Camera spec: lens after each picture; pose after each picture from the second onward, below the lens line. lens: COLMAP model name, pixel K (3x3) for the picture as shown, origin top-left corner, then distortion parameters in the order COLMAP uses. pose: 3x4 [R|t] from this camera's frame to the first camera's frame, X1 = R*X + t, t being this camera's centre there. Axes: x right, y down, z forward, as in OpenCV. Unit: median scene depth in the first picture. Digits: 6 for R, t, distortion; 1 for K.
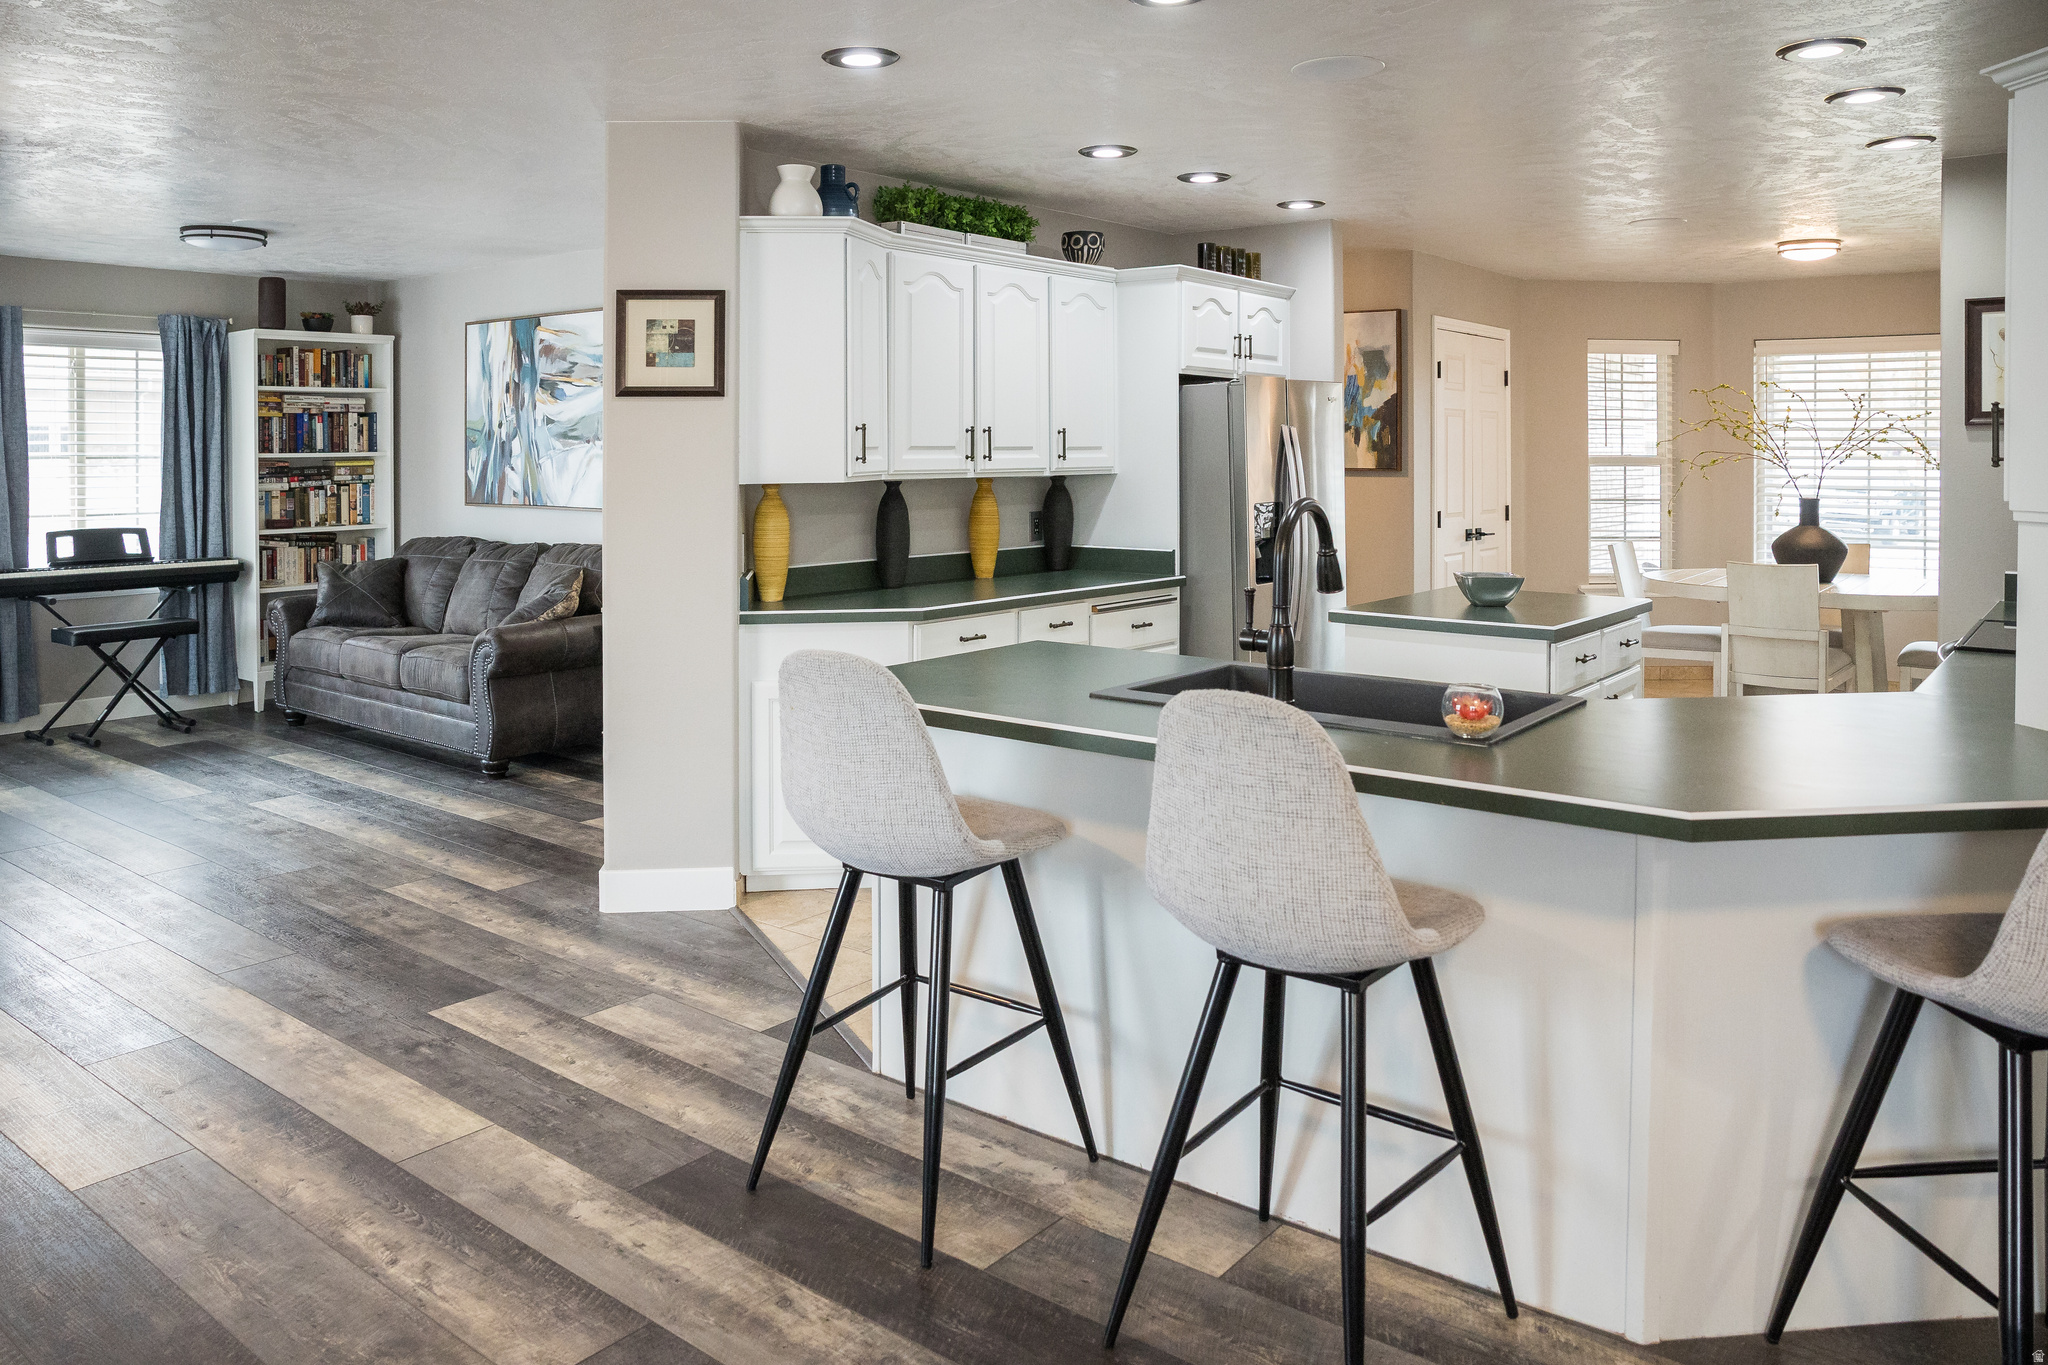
lens RADIAL K [[1413.7, 0, 1024.0], [0, 1413.7, 682.5], [0, 0, 1]] dist [-0.106579, 0.108129]
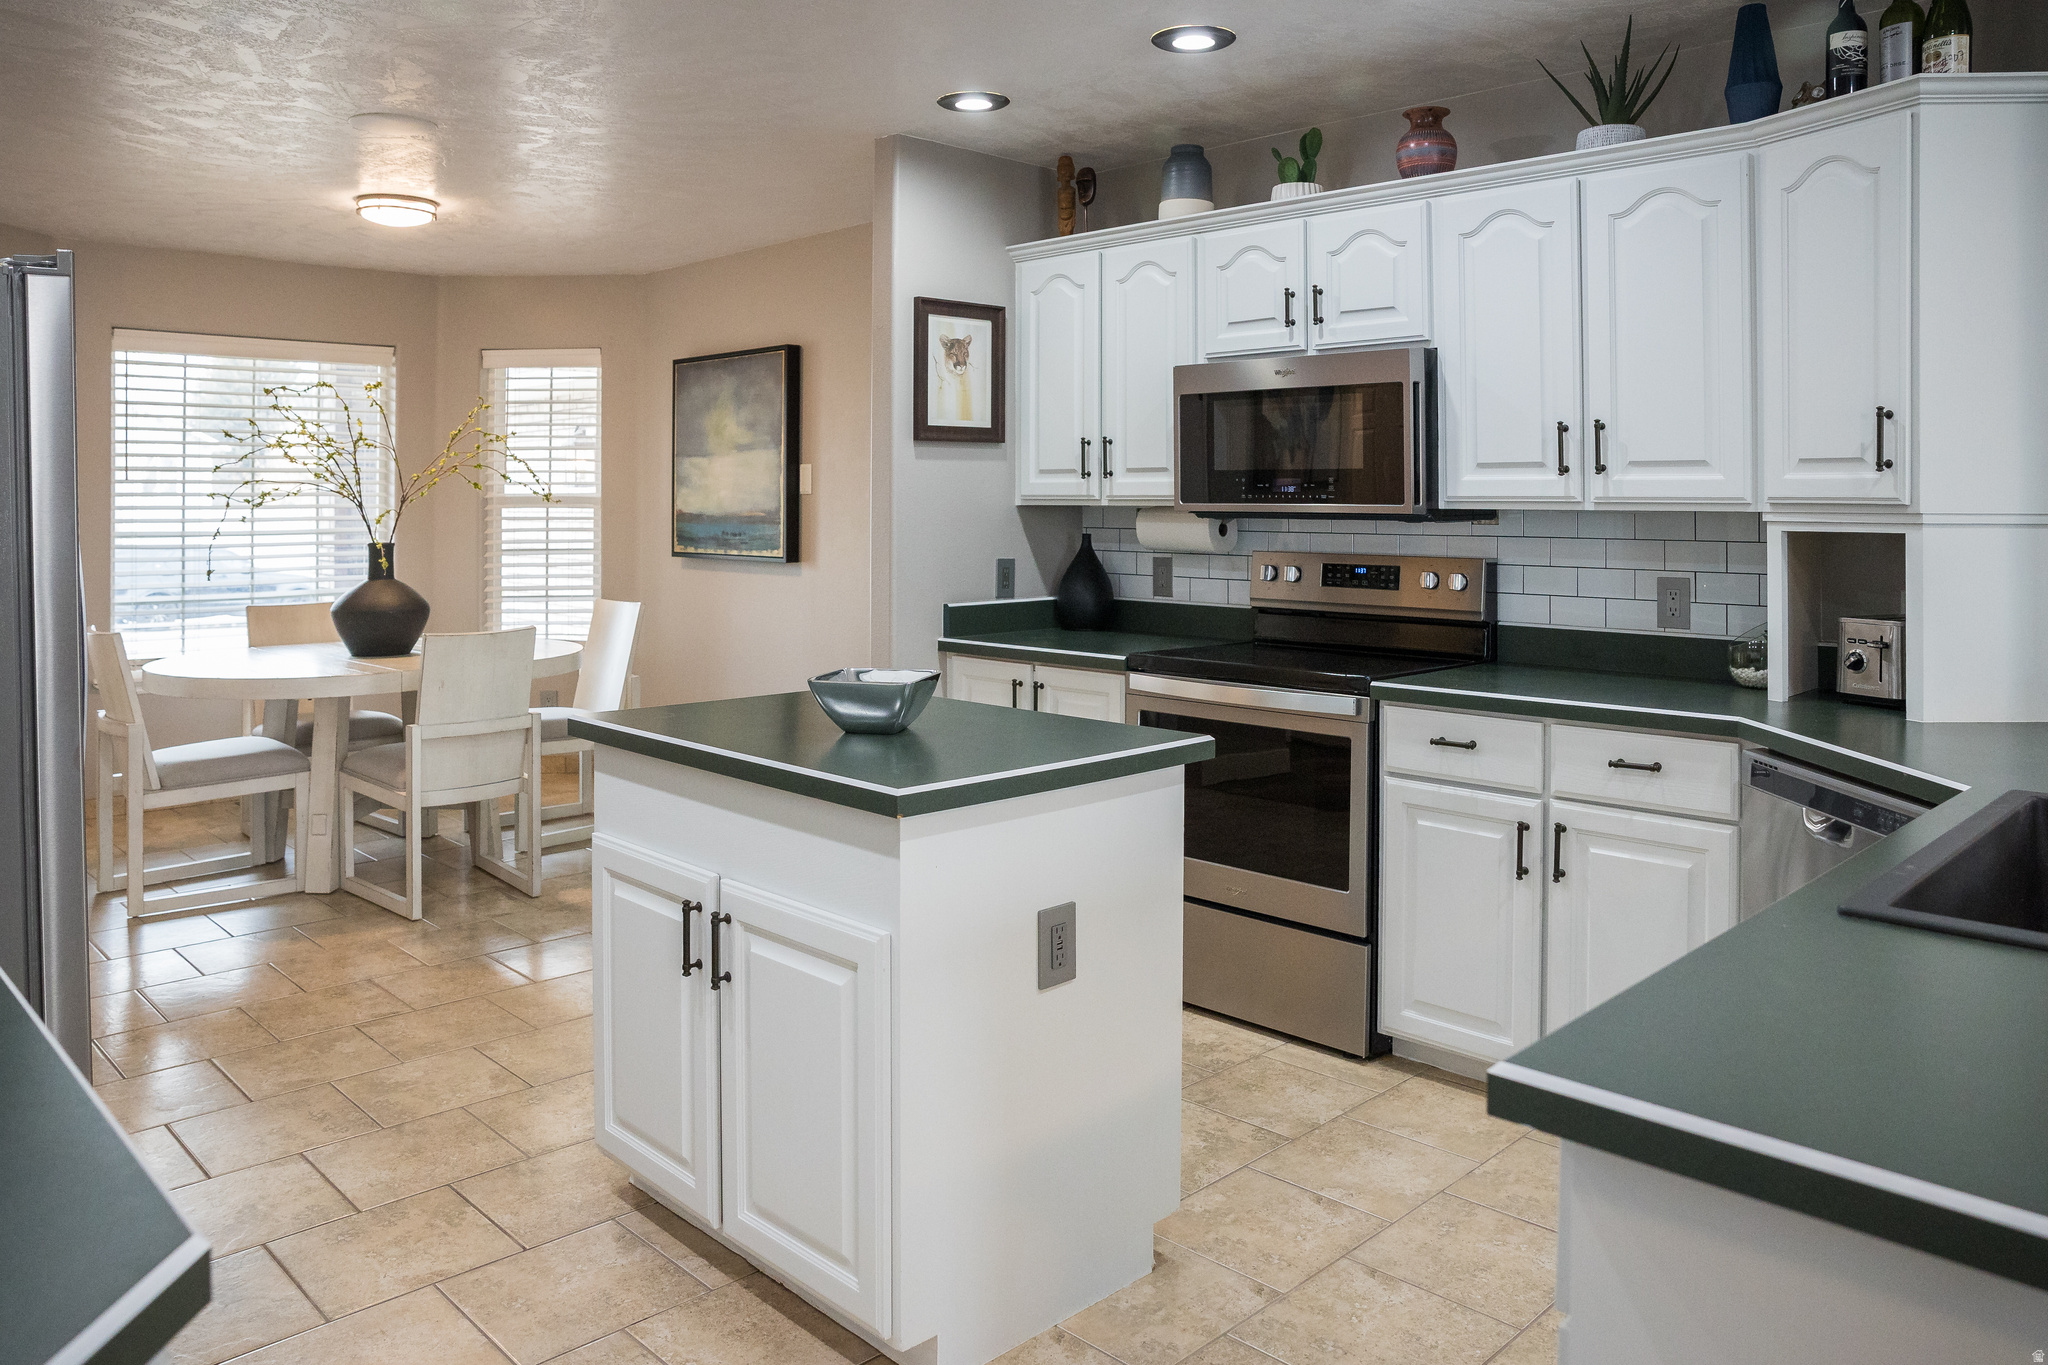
lens RADIAL K [[1459.3, 0, 1056.3], [0, 1459.3, 570.6], [0, 0, 1]] dist [-0.111311, 0.080266]
pose [[0.117506, -0.050557, 0.991784, -0.184095], [0.167684, 0.985373, 0.030363, -0.104992], [-0.978813, 0.162738, 0.124265, 0.713383]]
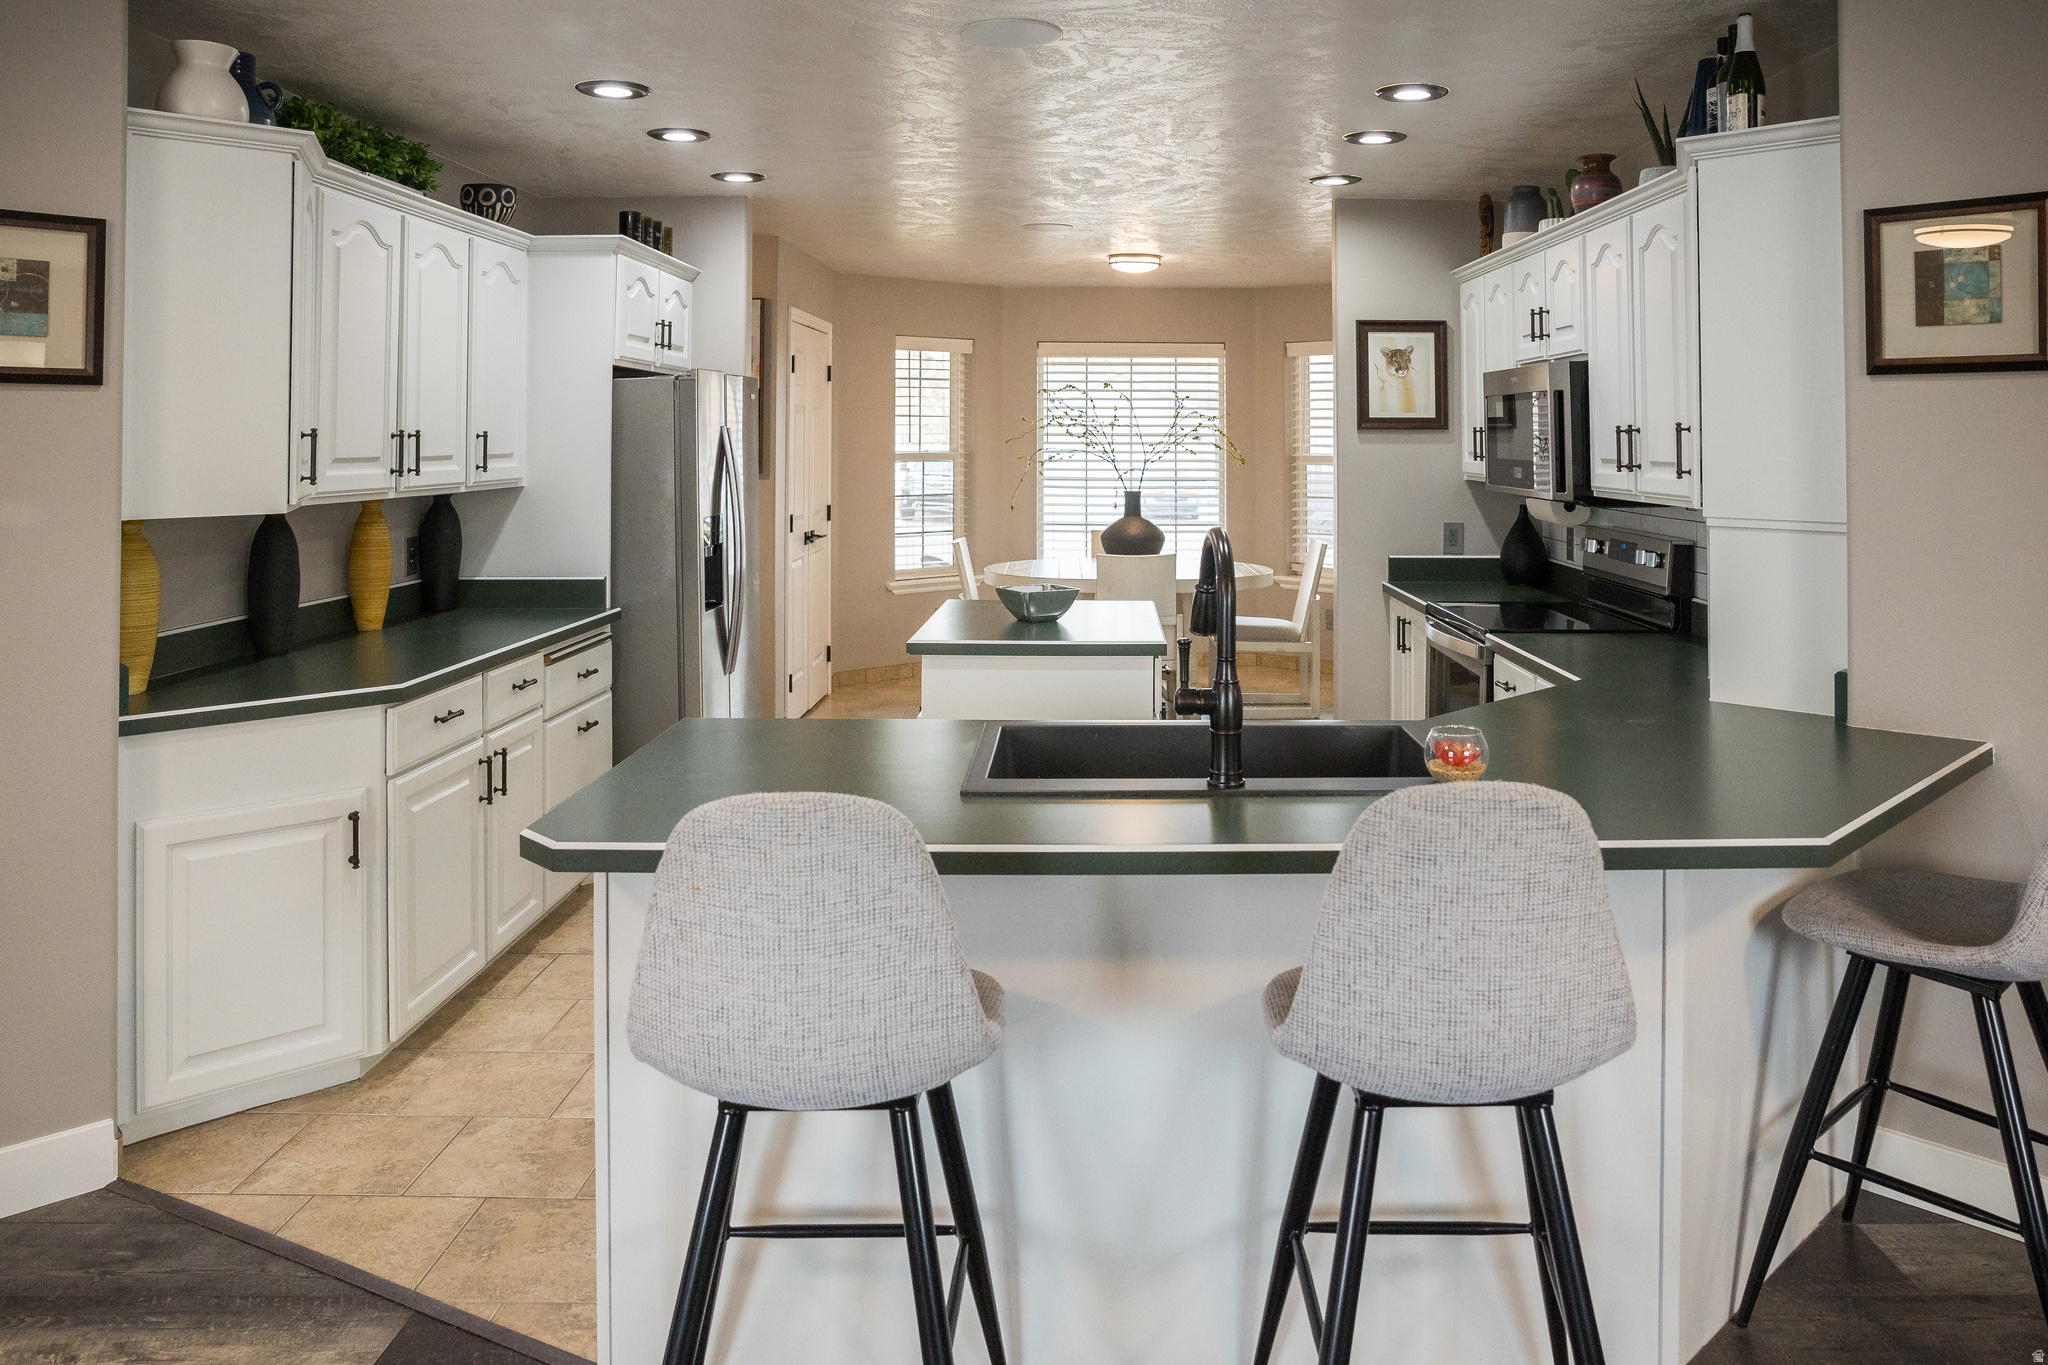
lens RADIAL K [[1459.3, 0, 1056.3], [0, 1459.3, 570.6], [0, 0, 1]] dist [-0.111311, 0.080266]
pose [[0.790576, -0.053163, 0.610052, -0.215014], [0.098203, 0.994337, -0.040612, -0.041302], [-0.604439, 0.092016, 0.791320, 0.190712]]
